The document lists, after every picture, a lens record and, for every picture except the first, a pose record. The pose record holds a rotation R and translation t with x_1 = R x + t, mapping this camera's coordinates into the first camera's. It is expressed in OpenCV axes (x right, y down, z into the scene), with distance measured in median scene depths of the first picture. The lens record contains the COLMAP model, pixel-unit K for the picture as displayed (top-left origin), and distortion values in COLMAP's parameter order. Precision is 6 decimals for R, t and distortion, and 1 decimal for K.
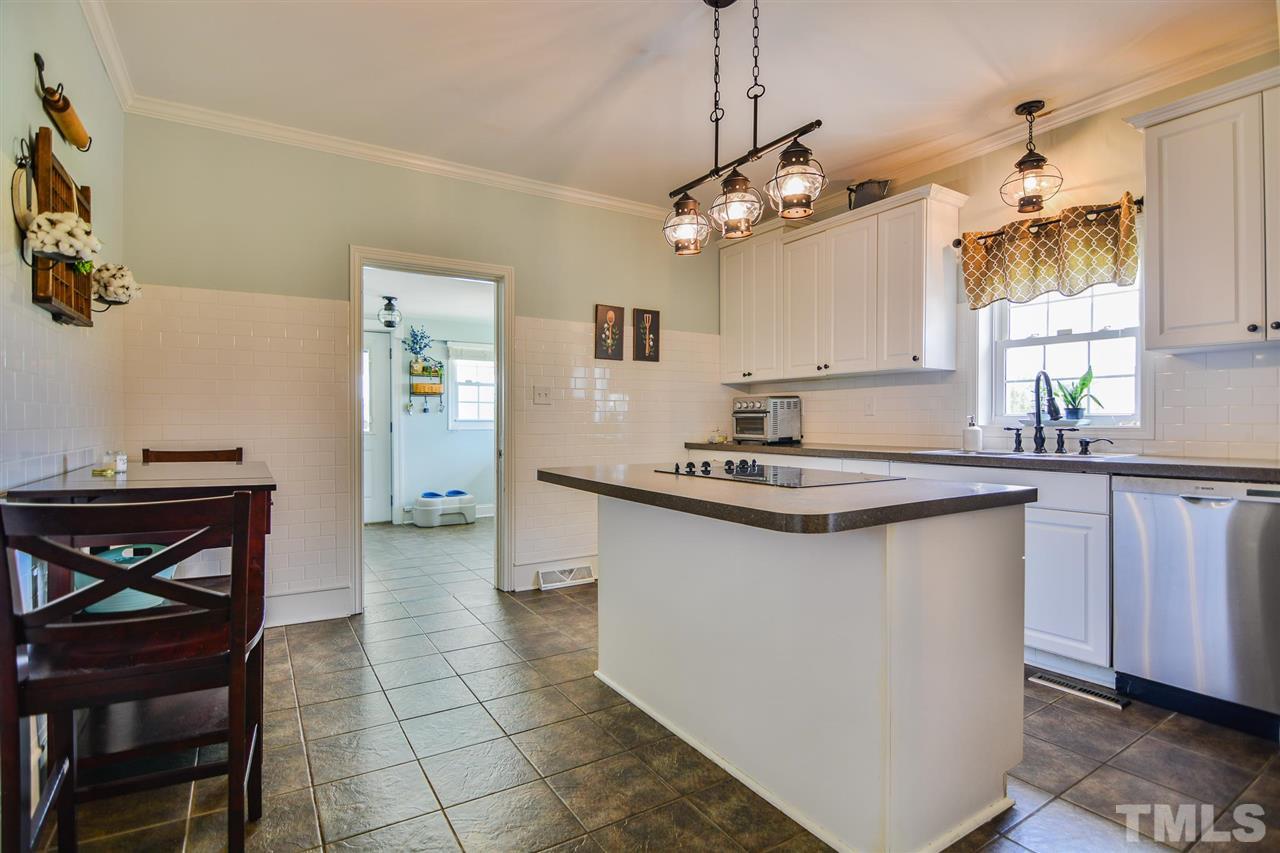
lens RADIAL K [[633.4, 0, 650.5], [0, 633.4, 424.8], [0, 0, 1]] dist [-0.003254, -0.004003]
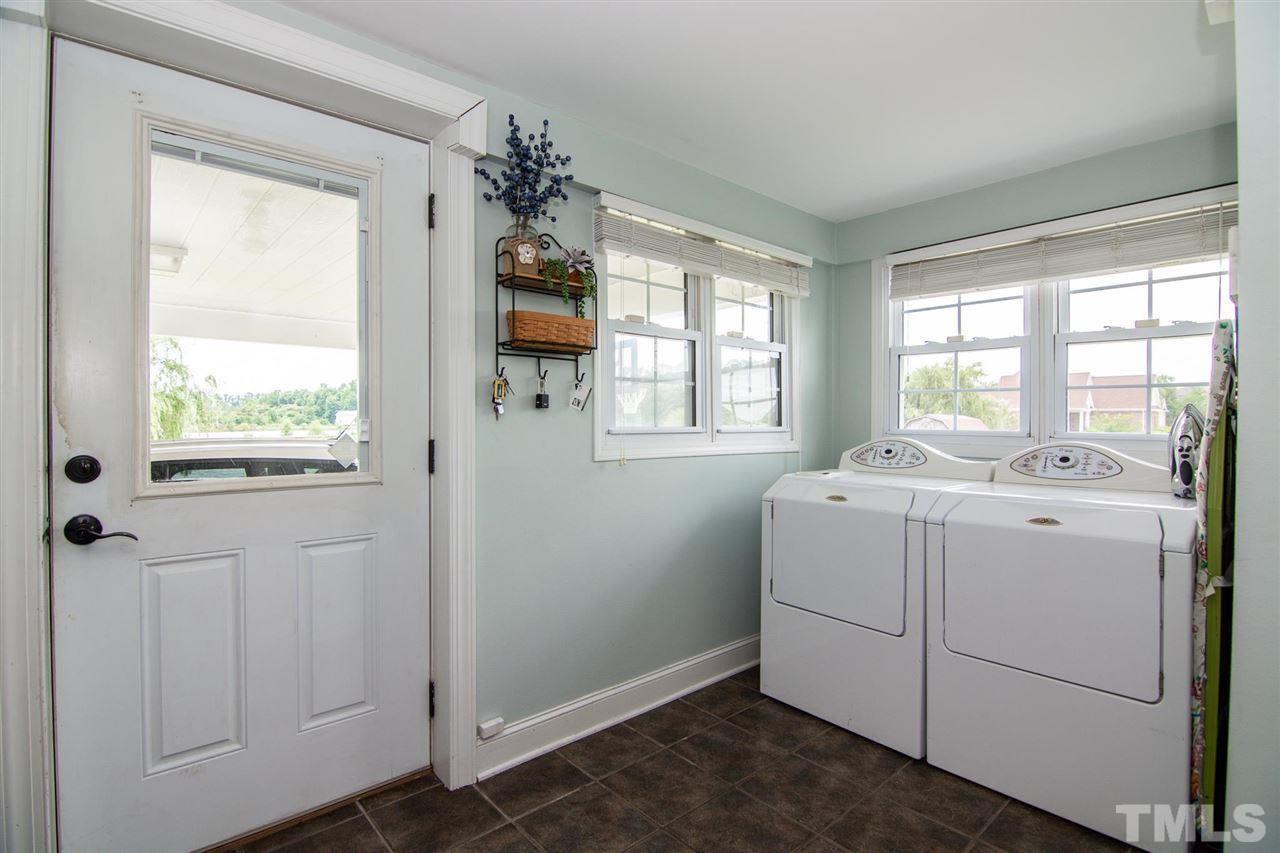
lens RADIAL K [[633.4, 0, 638.6], [0, 633.4, 424.6], [0, 0, 1]] dist [-0.003254, -0.004003]
pose [[0.986926, -0.011337, 0.160775, -0.359121], [0.010657, 0.999930, 0.005091, -0.012832], [-0.160821, -0.003311, 0.986978, 0.682566]]
